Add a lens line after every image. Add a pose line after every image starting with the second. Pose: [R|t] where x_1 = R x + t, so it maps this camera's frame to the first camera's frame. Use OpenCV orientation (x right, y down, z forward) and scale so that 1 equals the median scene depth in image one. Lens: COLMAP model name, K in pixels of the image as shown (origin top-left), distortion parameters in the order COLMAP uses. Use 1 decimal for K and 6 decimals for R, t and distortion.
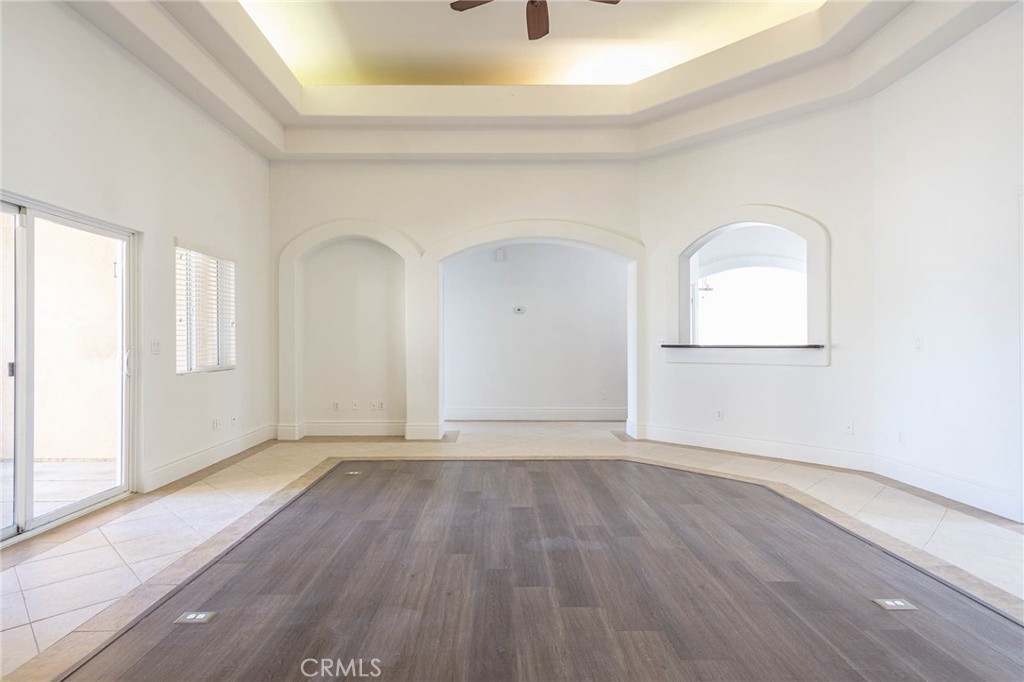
lens RADIAL K [[544.9, 0, 511.8], [0, 544.9, 340.2], [0, 0, 1]] dist [0.006232, 0.001569]
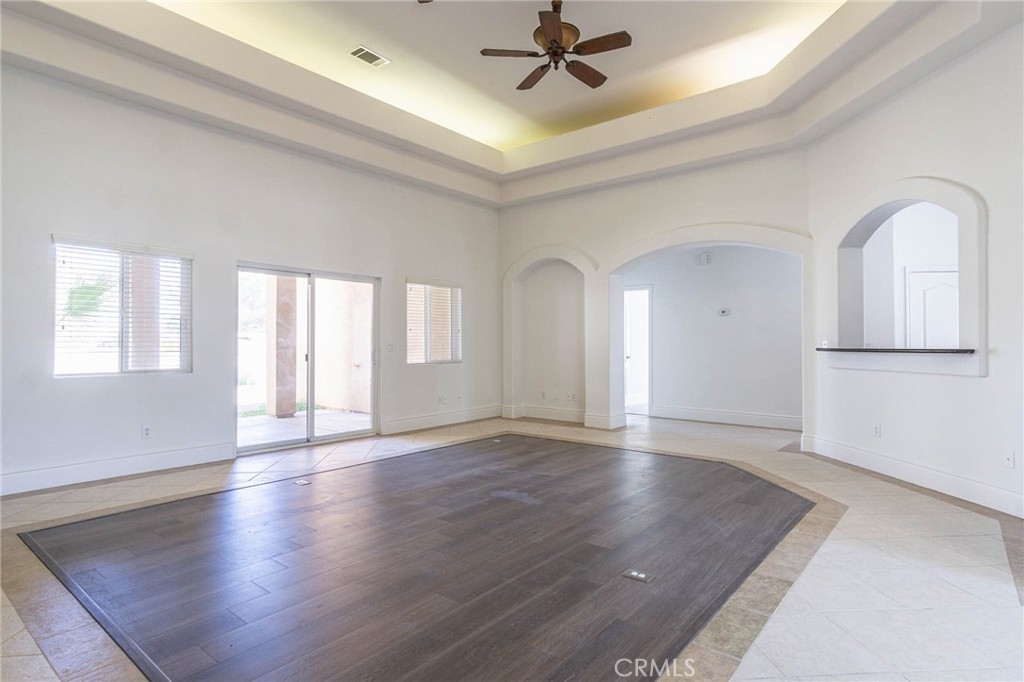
lens RADIAL K [[544.9, 0, 509.7], [0, 544.9, 340.6], [0, 0, 1]] dist [0.006232, 0.001569]
pose [[0.771665, -0.001150, -0.636028, 0.503489], [-0.000698, 0.999996, -0.002654, -0.001083], [0.636029, 0.002492, 0.771661, -0.019212]]
